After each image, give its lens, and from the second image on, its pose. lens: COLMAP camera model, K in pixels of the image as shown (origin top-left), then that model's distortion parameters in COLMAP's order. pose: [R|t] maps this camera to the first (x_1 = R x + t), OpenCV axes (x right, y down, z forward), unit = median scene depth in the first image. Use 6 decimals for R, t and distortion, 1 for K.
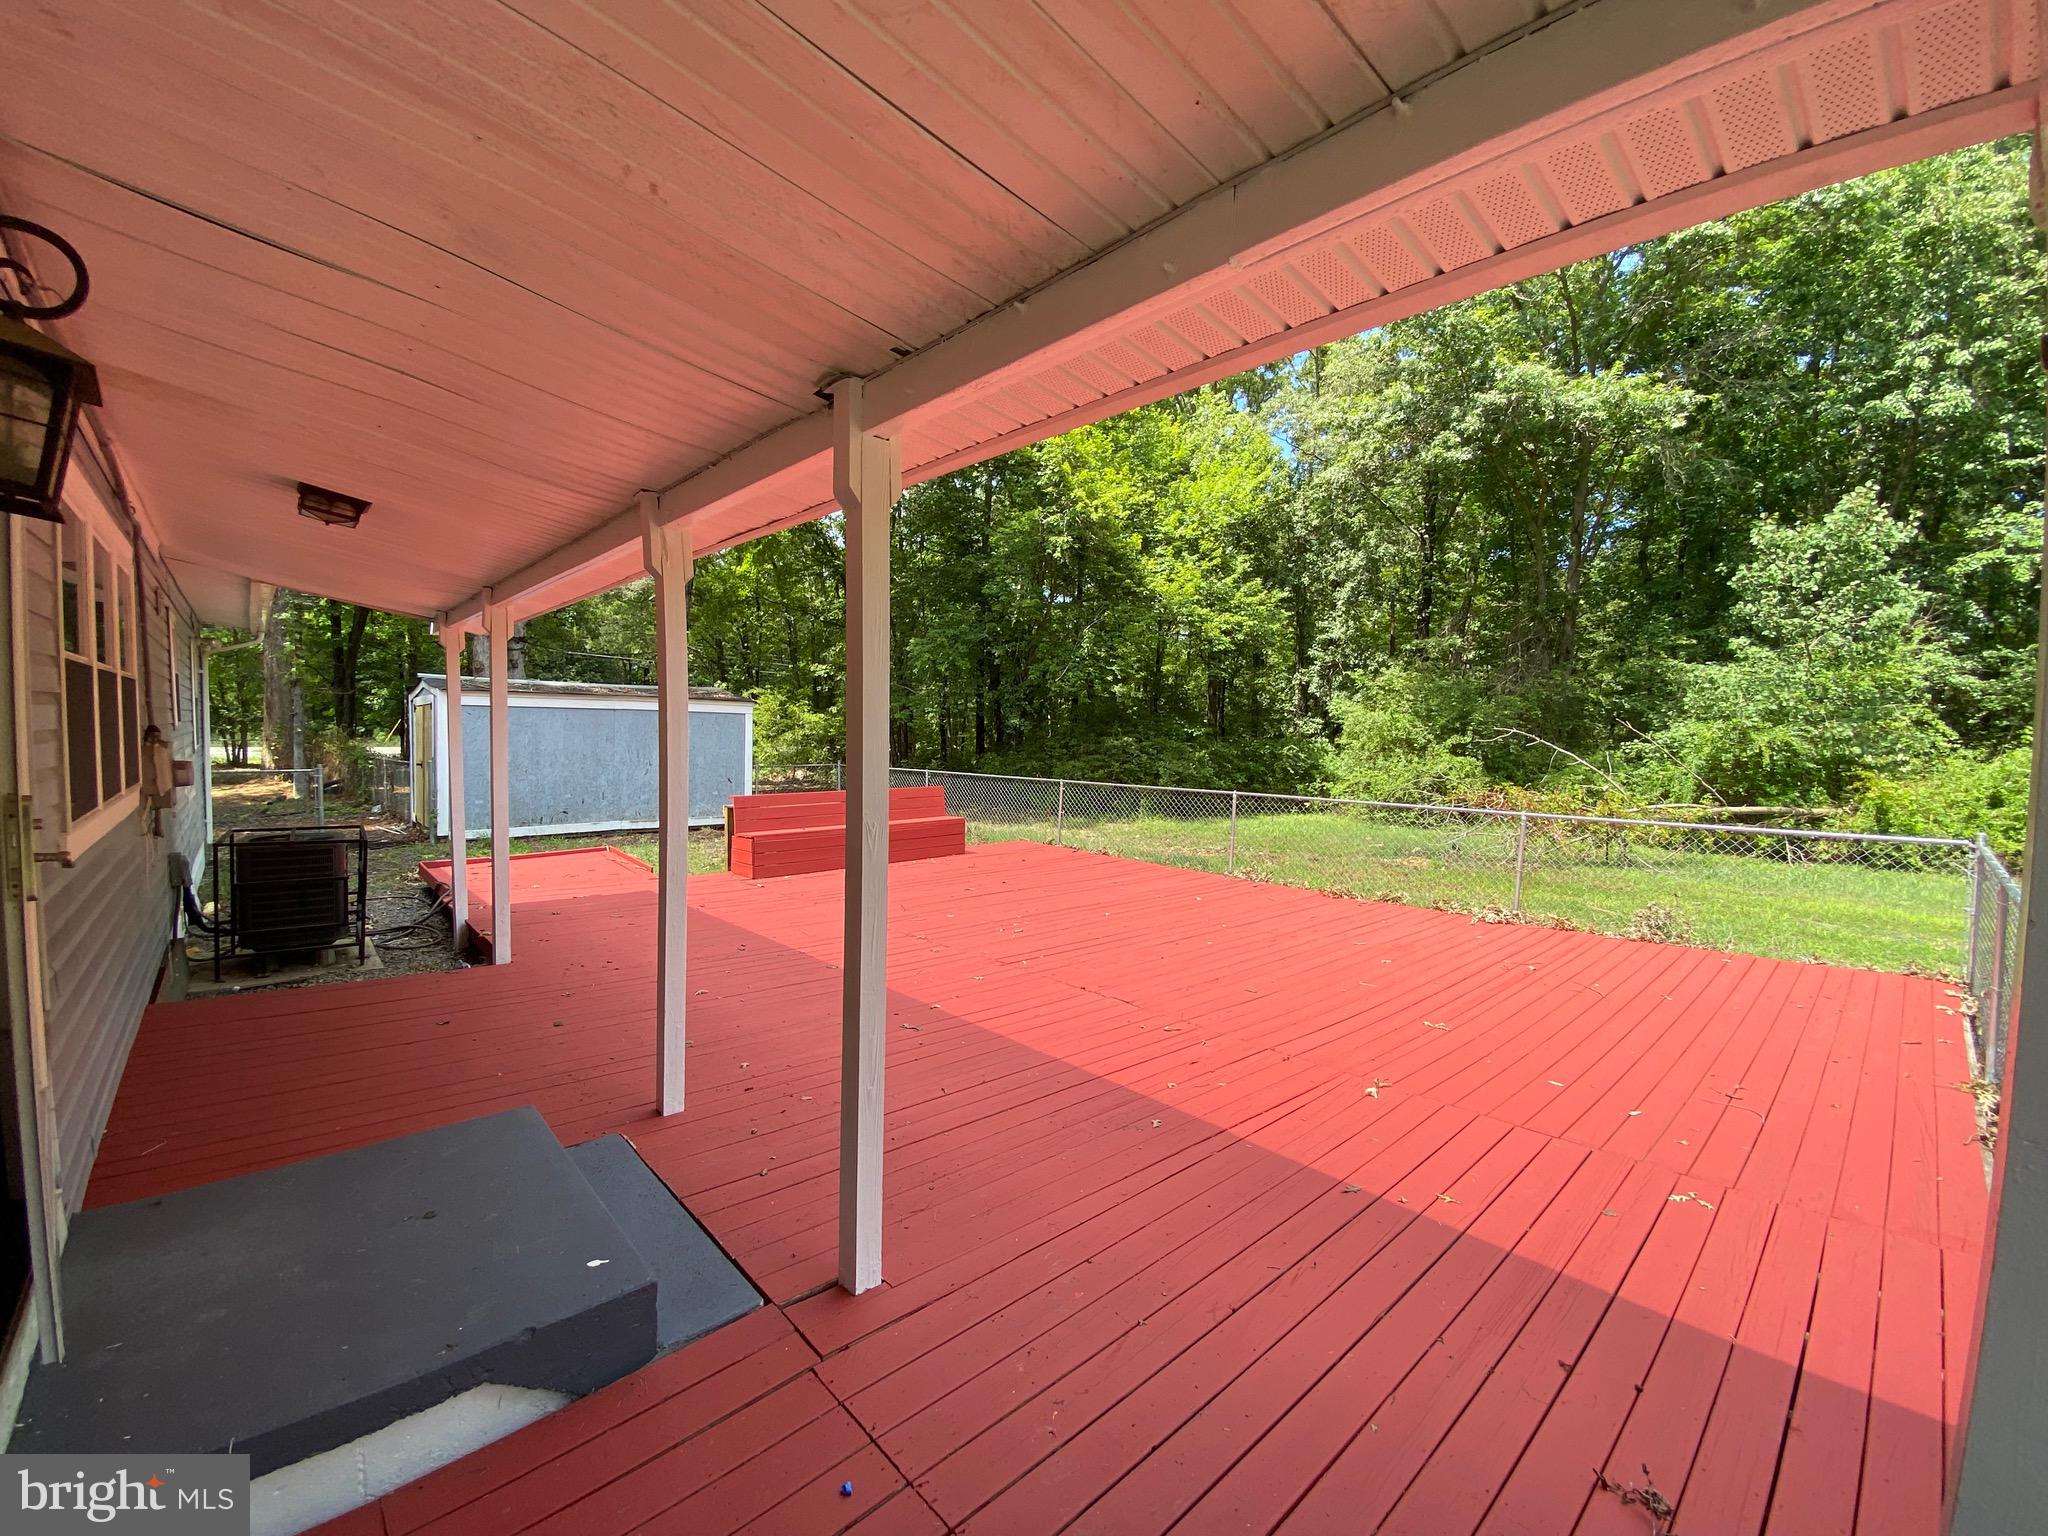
lens RADIAL K [[825.9, 0, 1018.6], [0, 825.9, 775.5], [0, 0, 1]] dist [0.016565, -0.017923]
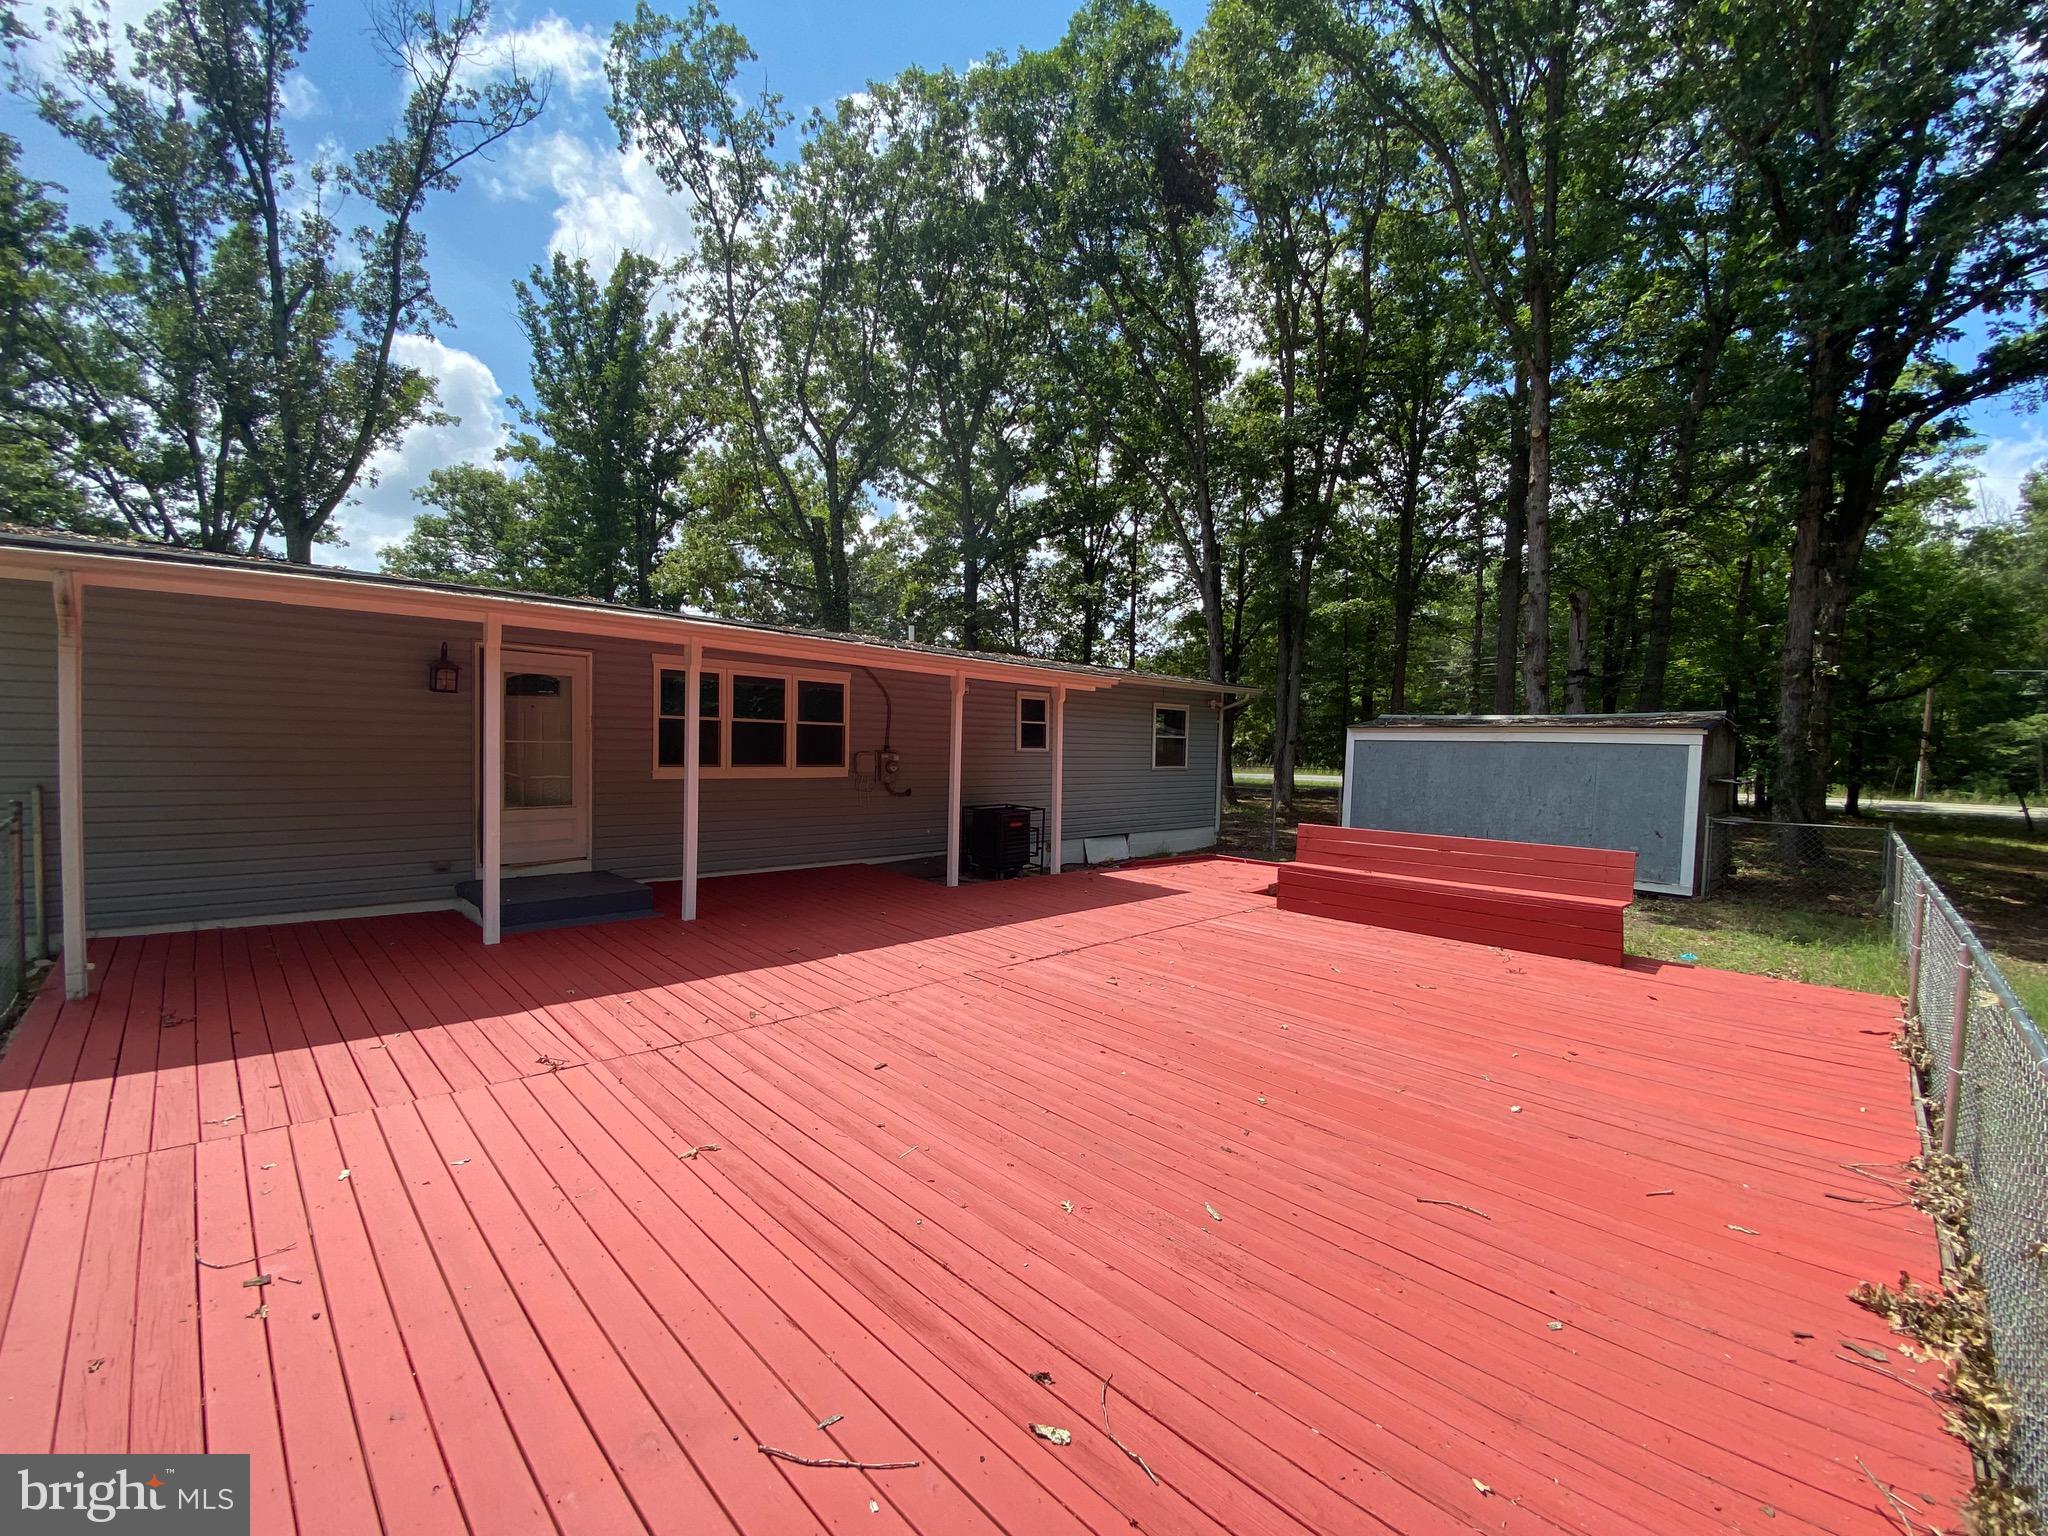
lens RADIAL K [[844.4, 0, 1013.1], [0, 844.4, 770.3], [0, 0, 1]] dist [0.000065, -0.010342]
pose [[0.023189, 0.006950, -0.999707, 0.876719], [-0.079080, 0.996855, 0.005096, -0.020414], [0.996599, 0.078939, 0.023666, 0.895830]]
